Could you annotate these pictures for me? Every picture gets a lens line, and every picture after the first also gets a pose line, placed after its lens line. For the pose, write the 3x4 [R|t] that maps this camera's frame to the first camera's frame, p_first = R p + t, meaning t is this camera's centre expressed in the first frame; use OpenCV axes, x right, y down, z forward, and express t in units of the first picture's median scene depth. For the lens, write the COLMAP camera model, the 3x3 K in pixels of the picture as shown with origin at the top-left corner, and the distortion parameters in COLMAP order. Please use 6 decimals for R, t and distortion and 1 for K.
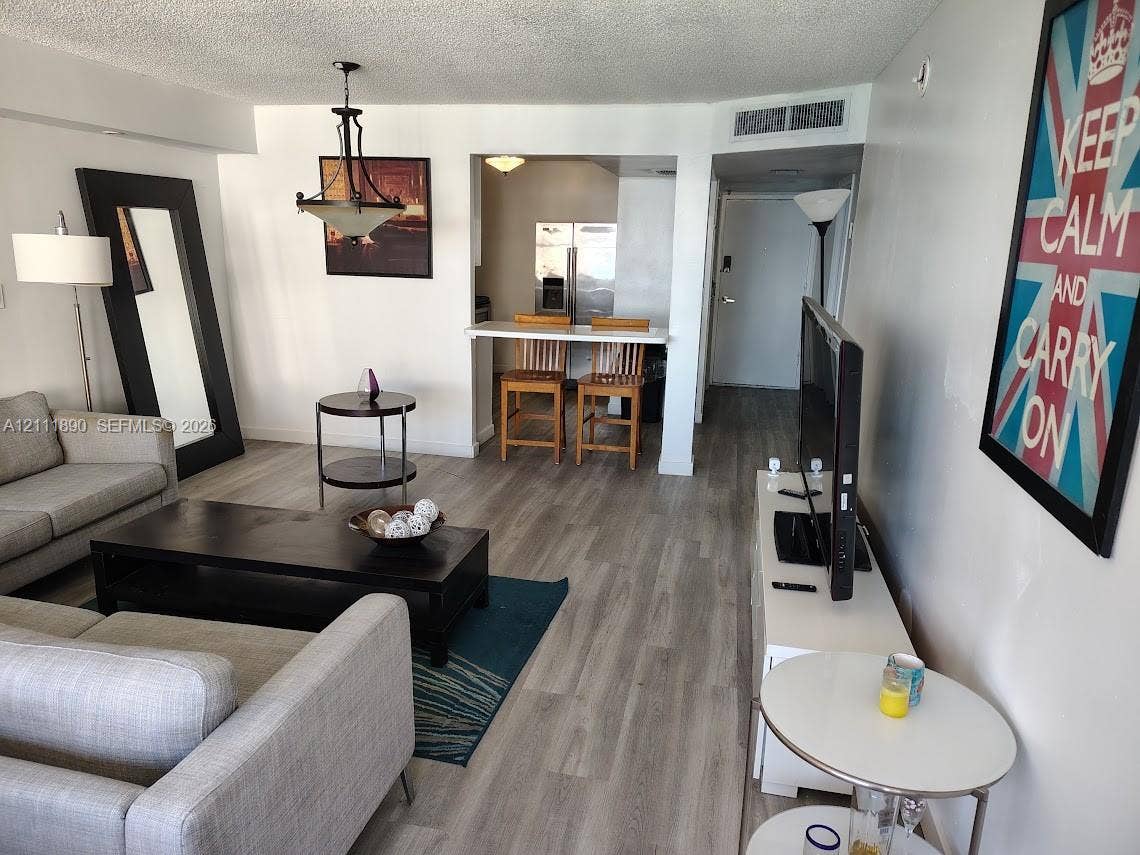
lens RADIAL K [[824.4, 0, 567.7], [0, 824.4, 443.9], [0, 0, 1]] dist [0.075453, -0.119023]
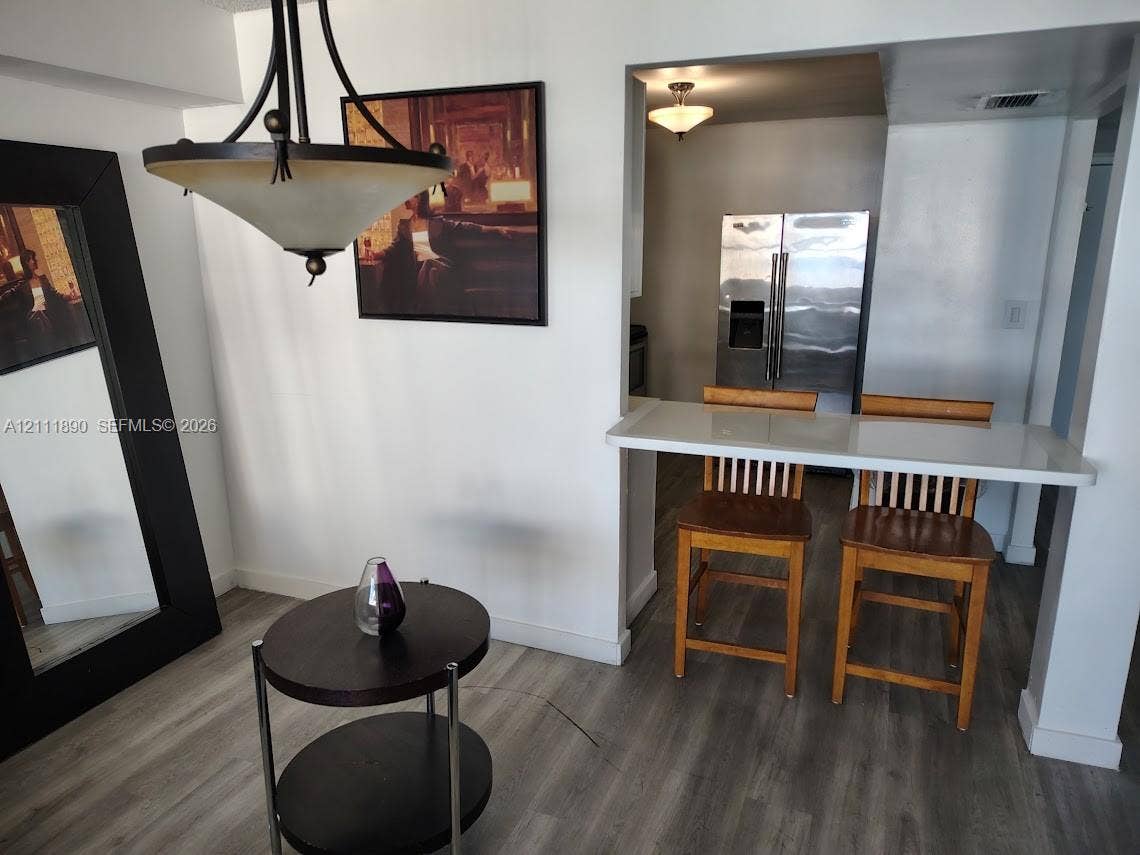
lens RADIAL K [[824.4, 0, 567.7], [0, 824.4, 443.9], [0, 0, 1]] dist [0.075453, -0.119023]
pose [[0.984664, 0.015561, -0.173766, -0.060684], [-0.016218, 0.999866, -0.002360, -0.124852], [0.173706, 0.005142, 0.984784, 0.498256]]
